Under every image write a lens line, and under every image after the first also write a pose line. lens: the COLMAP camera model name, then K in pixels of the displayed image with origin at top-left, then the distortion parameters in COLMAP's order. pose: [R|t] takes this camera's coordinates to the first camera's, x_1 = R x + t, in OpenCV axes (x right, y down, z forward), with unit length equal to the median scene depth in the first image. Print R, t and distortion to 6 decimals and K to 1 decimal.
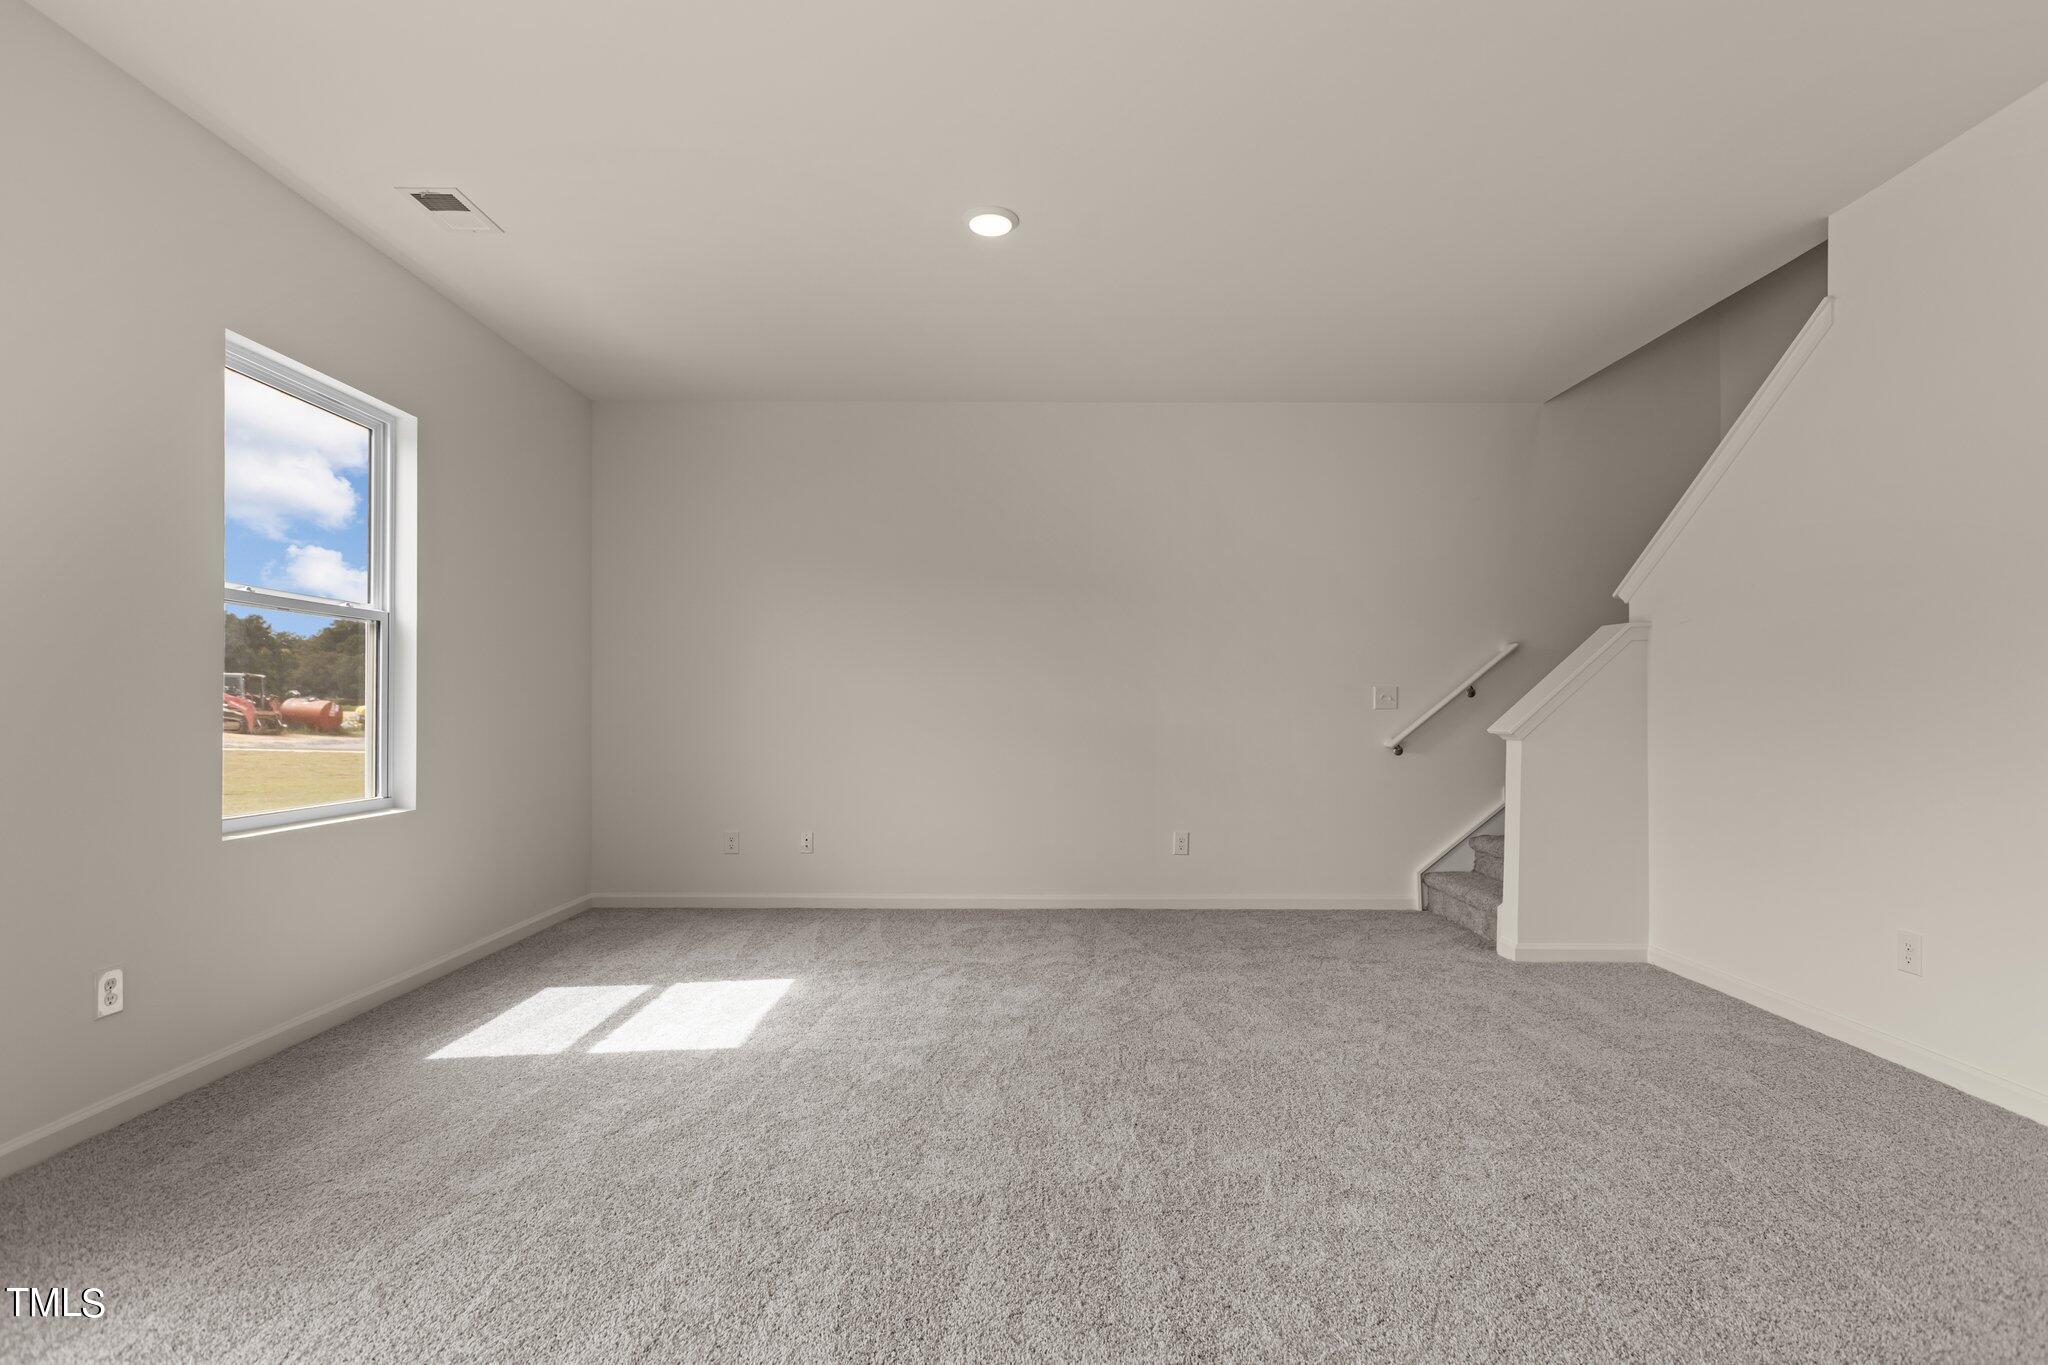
lens RADIAL K [[974.3, 0, 1025.6], [0, 974.3, 709.0], [0, 0, 1]] dist [-0.004471, -0.000275]
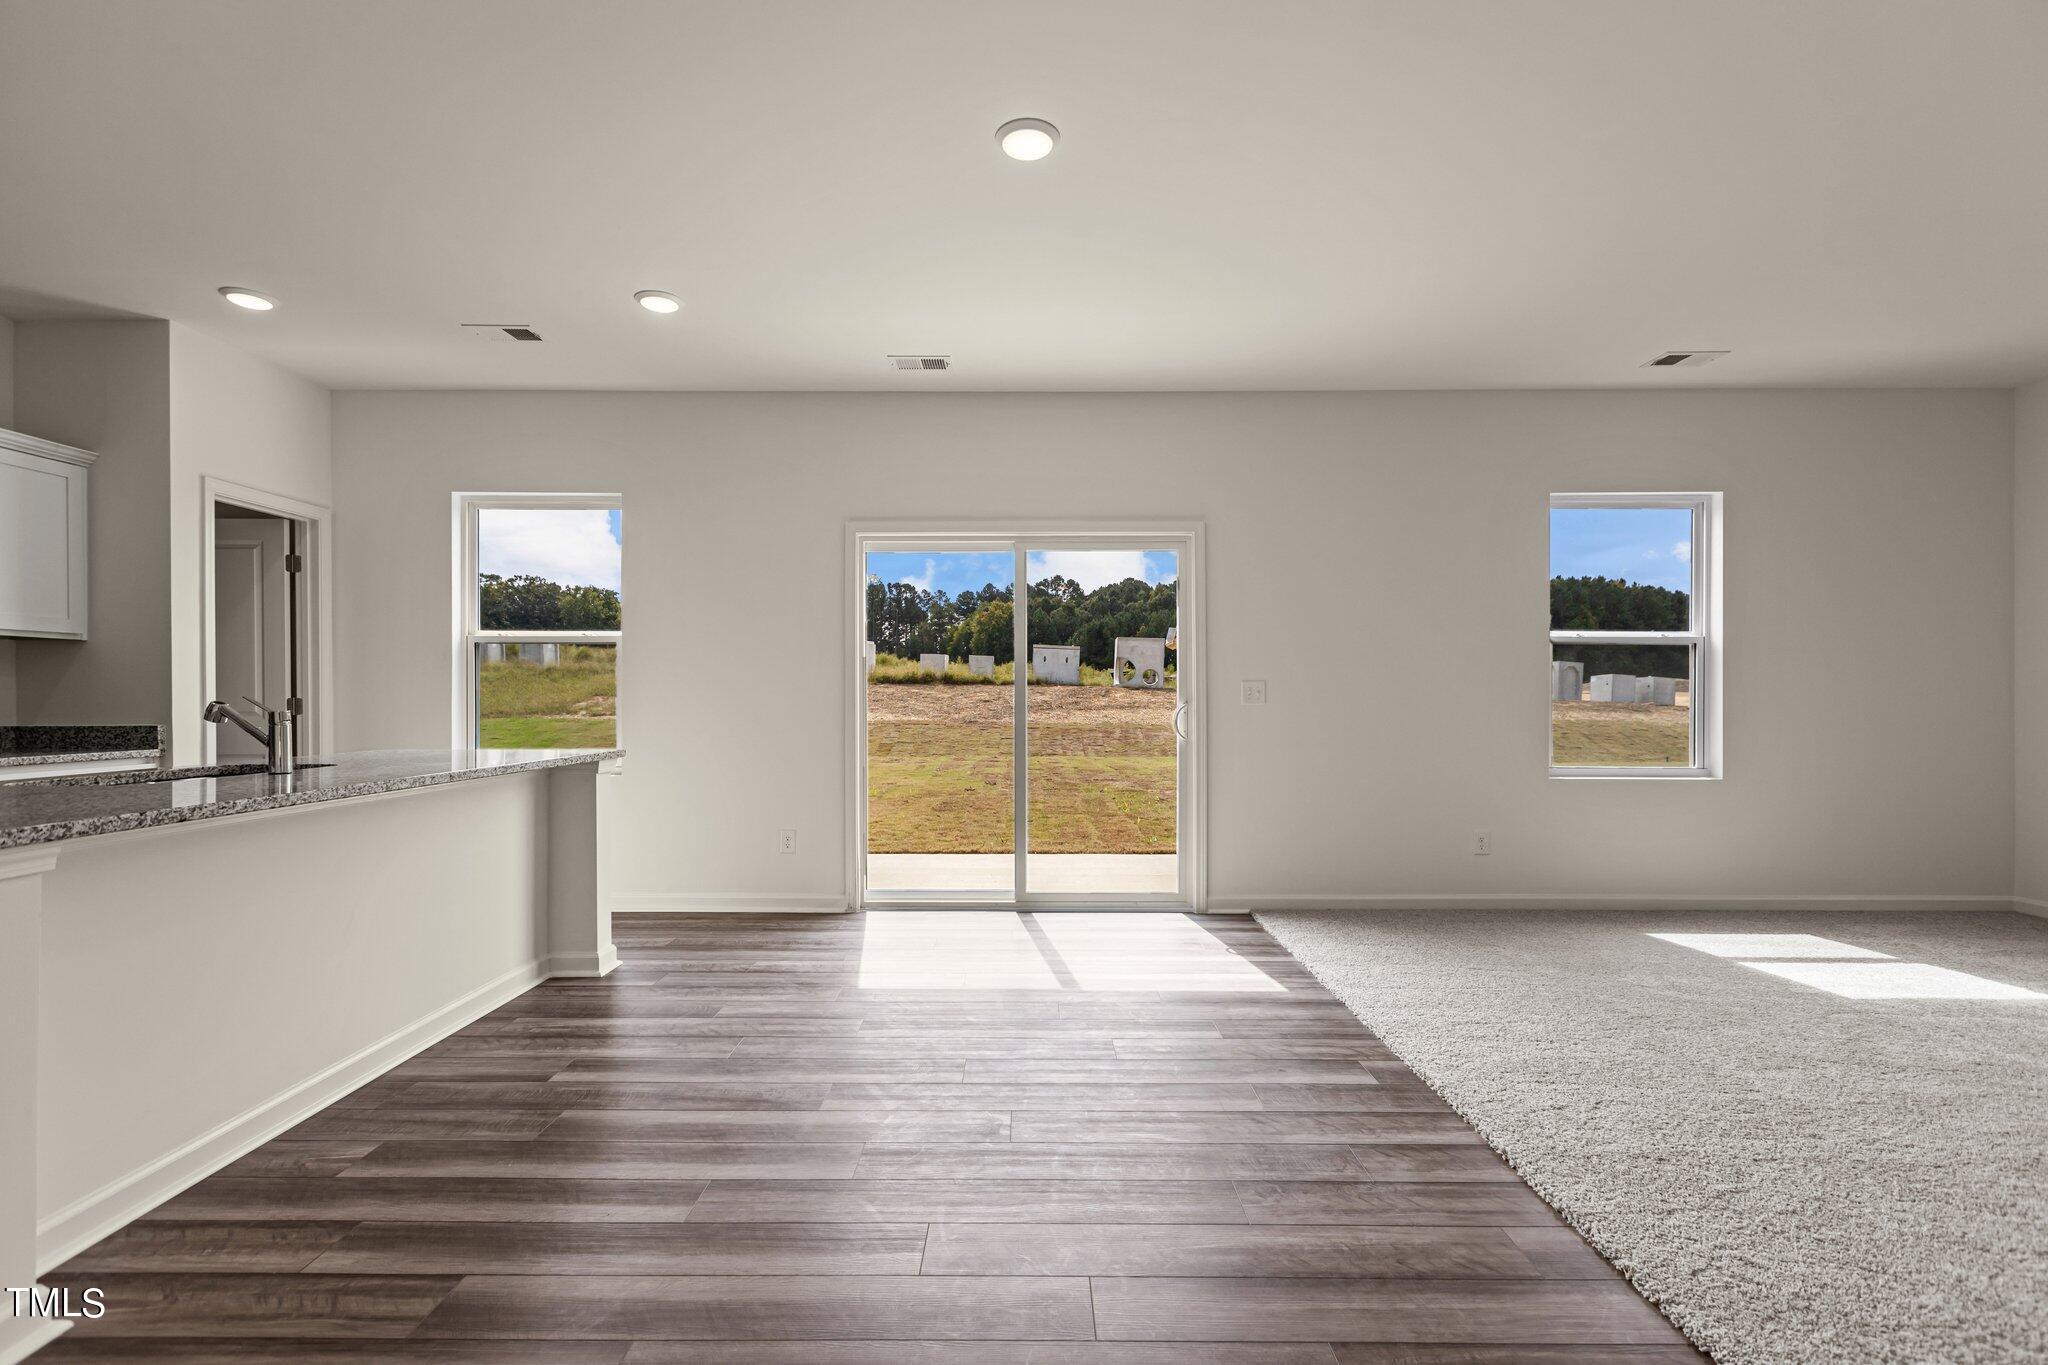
lens RADIAL K [[921.6, 0, 1016.2], [0, 921.6, 694.0], [0, 0, 1]] dist [-0.000157, 0.000038]
pose [[-0.004299, -0.005410, -0.999976, 0.711777], [-0.000965, 0.999985, -0.005406, -0.008863], [0.999990, 0.000942, -0.004304, 0.018342]]
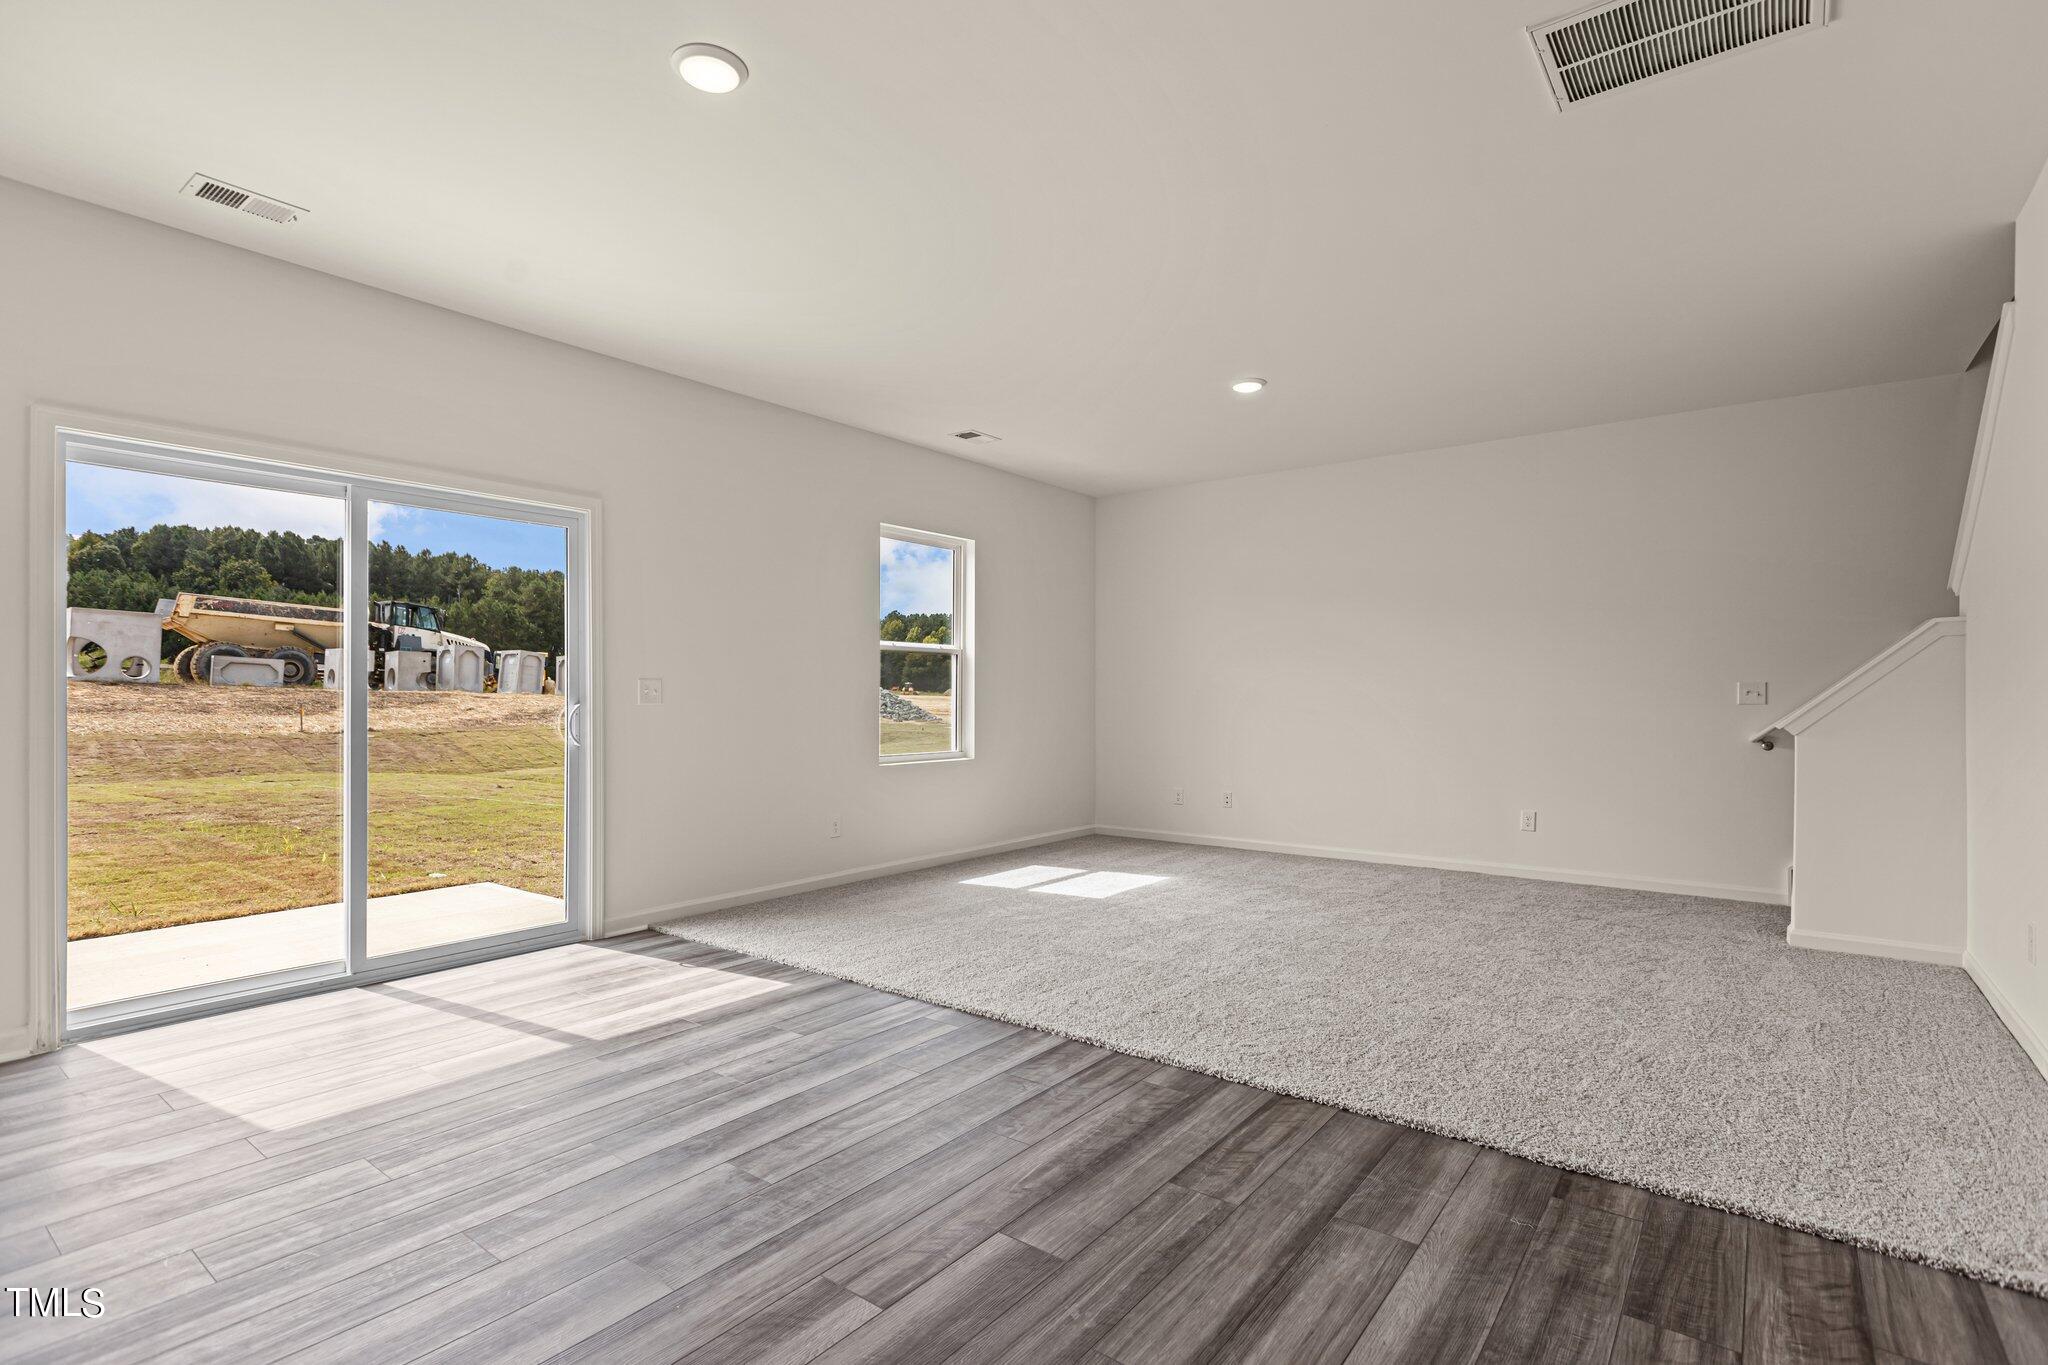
lens RADIAL K [[973.0, 0, 1023.5], [0, 973.0, 690.9], [0, 0, 1]] dist [-0.001881, 0.000193]
pose [[0.795675, -0.004879, -0.605704, 0.567214], [0.000350, 0.999971, -0.007596, -0.008904], [0.605724, 0.005832, 0.795654, -0.396901]]
